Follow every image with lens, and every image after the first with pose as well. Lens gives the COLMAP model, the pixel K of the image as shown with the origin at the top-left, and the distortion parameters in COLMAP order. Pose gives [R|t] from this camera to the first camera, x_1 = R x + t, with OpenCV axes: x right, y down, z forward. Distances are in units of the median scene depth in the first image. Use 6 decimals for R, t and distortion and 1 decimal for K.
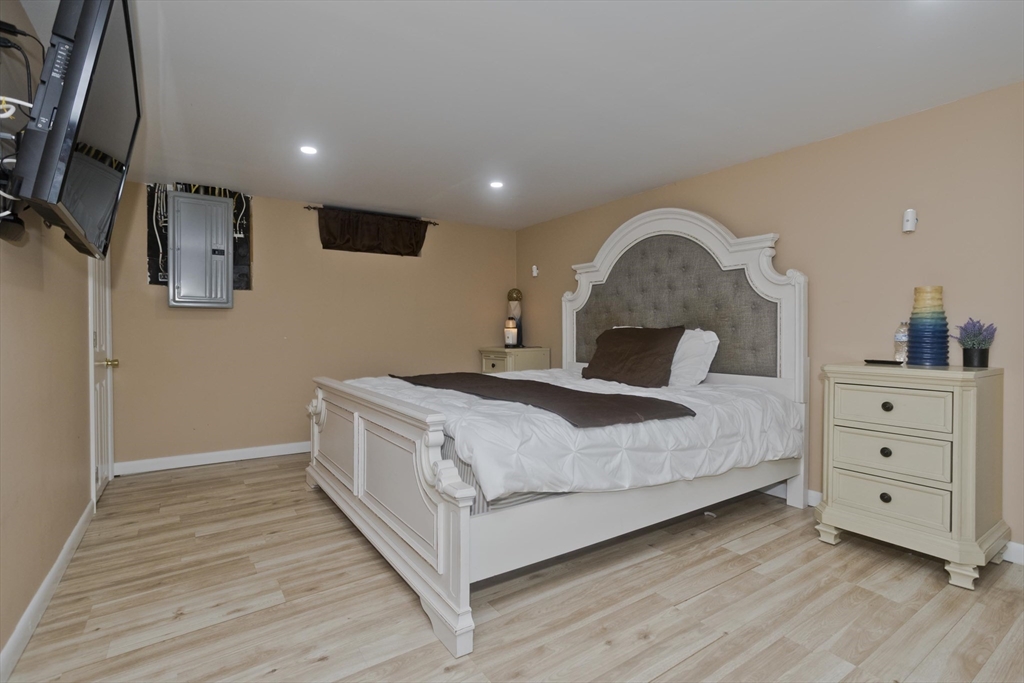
lens RADIAL K [[489.1, 0, 513.3], [0, 489.1, 335.7], [0, 0, 1]] dist [-0.016576, 0.011091]
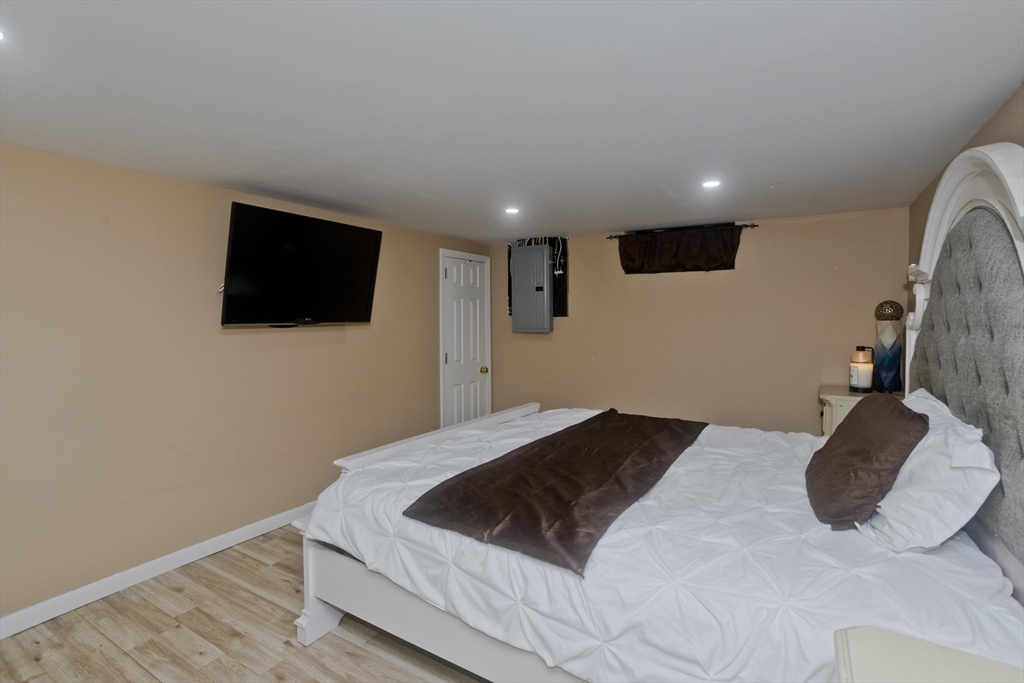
lens RADIAL K [[489.1, 0, 515.0], [0, 489.1, 342.5], [0, 0, 1]] dist [-0.016576, 0.011091]
pose [[0.418596, 0.053734, -0.906582, 0.500651], [-0.011368, 0.998480, 0.053932, -0.093410], [0.908102, -0.012270, 0.418570, 0.378639]]
